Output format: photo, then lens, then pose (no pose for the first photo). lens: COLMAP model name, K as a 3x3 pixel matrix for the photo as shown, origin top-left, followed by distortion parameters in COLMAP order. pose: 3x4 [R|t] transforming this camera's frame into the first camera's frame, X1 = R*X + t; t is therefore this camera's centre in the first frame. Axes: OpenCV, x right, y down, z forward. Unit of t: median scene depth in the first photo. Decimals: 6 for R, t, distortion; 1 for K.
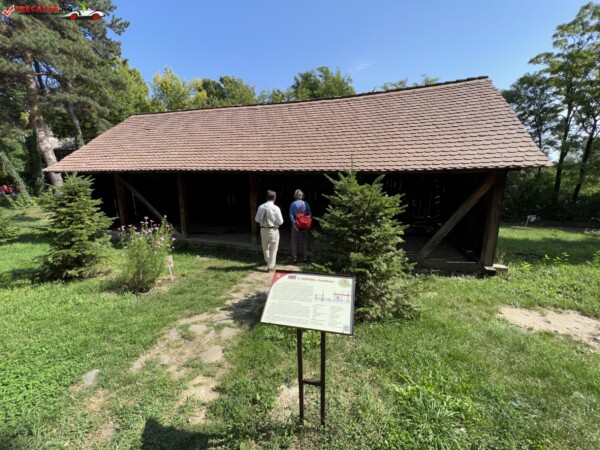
lens RADIAL K [[239.0, 0, 299.5], [0, 239.0, 224.5], [0, 0, 1]] dist [0.000516, 0.000138]
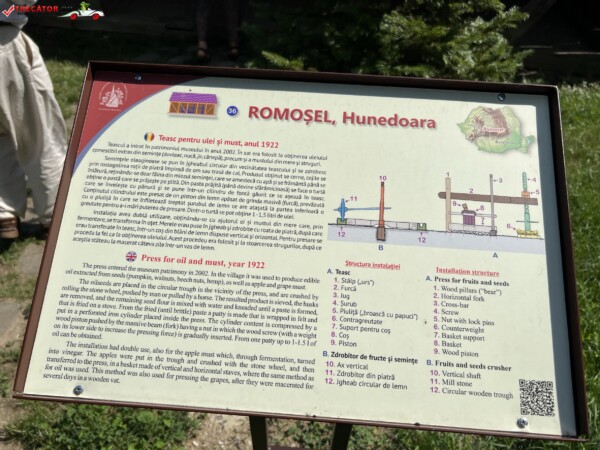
lens RADIAL K [[456.5, 0, 299.8], [0, 456.5, 225.5], [0, 0, 1]] dist [-0.006474, -0.004241]
pose [[0.985445, -0.073672, 0.153204, -0.012627], [-0.007964, 0.880221, 0.474498, 0.148162], [-0.169810, -0.468812, 0.866822, 0.698901]]
